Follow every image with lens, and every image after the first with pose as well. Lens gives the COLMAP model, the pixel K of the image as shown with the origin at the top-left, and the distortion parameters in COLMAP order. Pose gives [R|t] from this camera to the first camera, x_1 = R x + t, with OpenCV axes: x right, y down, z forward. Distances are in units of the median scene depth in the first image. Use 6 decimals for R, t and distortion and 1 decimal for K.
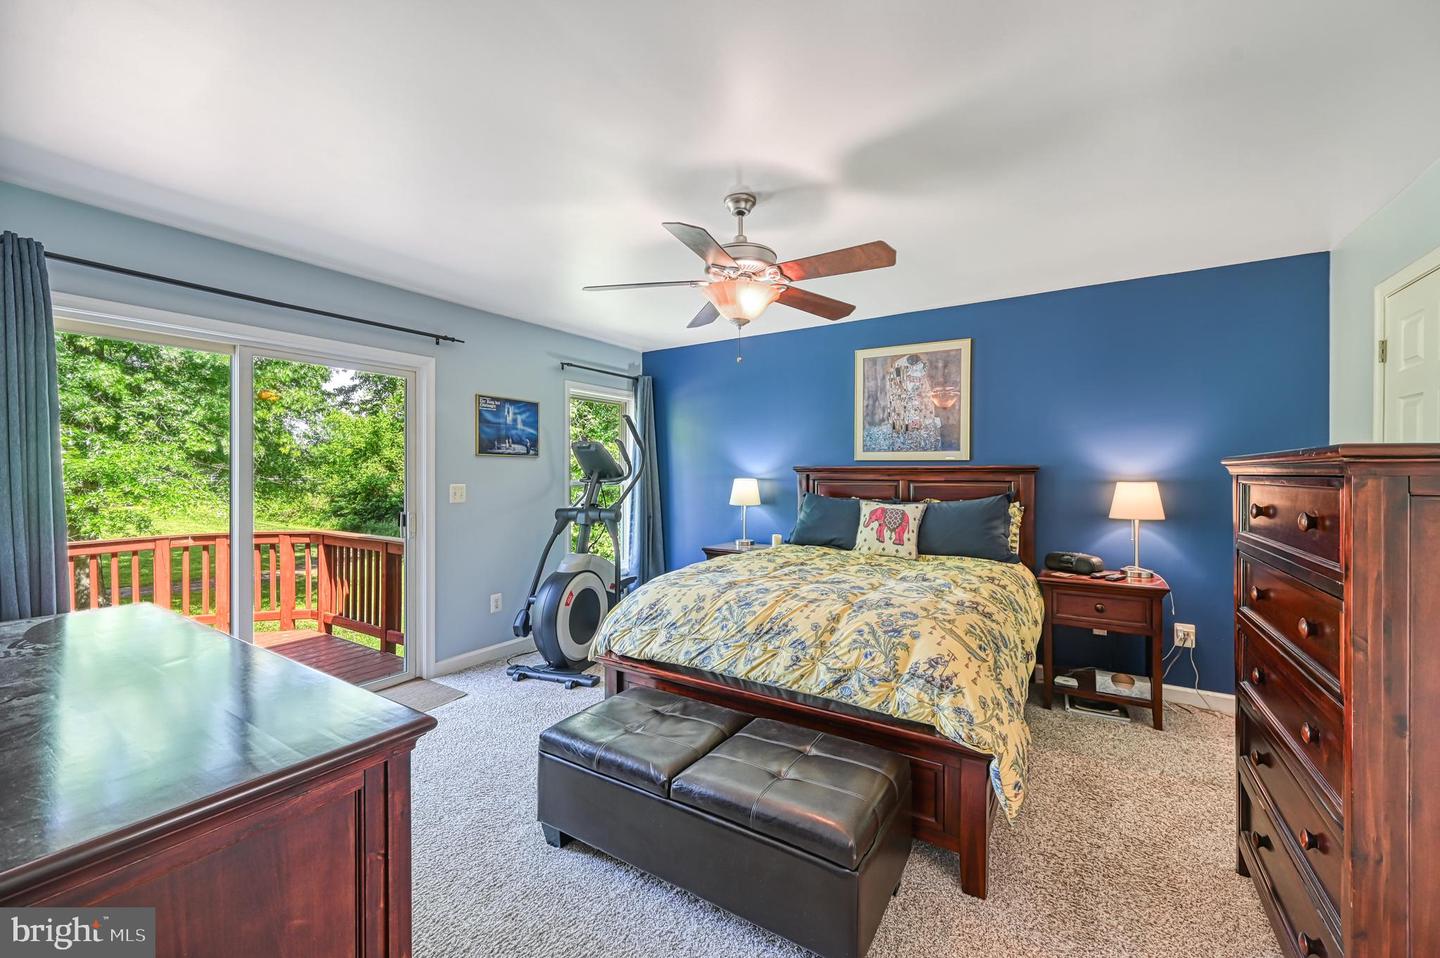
lens RADIAL K [[565.2, 0, 732.1], [0, 565.2, 475.1], [0, 0, 1]] dist [-0.003550, -0.000005]
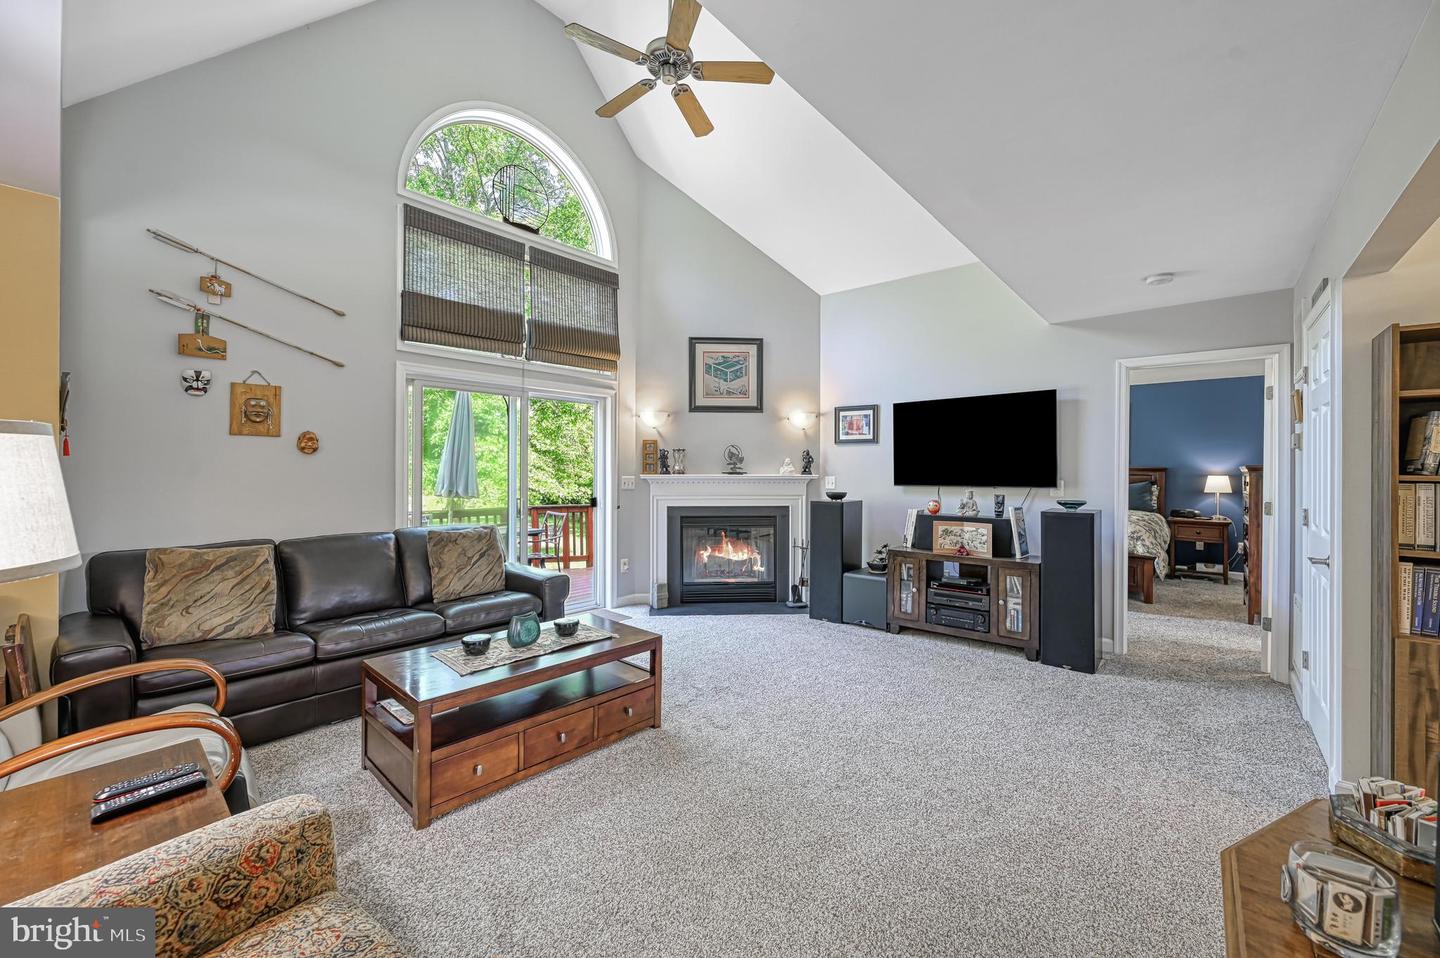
lens RADIAL K [[565.2, 0, 721.6], [0, 565.2, 472.1], [0, 0, 1]] dist [-0.003550, -0.000005]
pose [[0.988107, 0.007405, -0.153589, -0.822870], [-0.006400, 0.999955, 0.007035, -0.003891], [0.153634, -0.005968, 0.988110, -1.409953]]
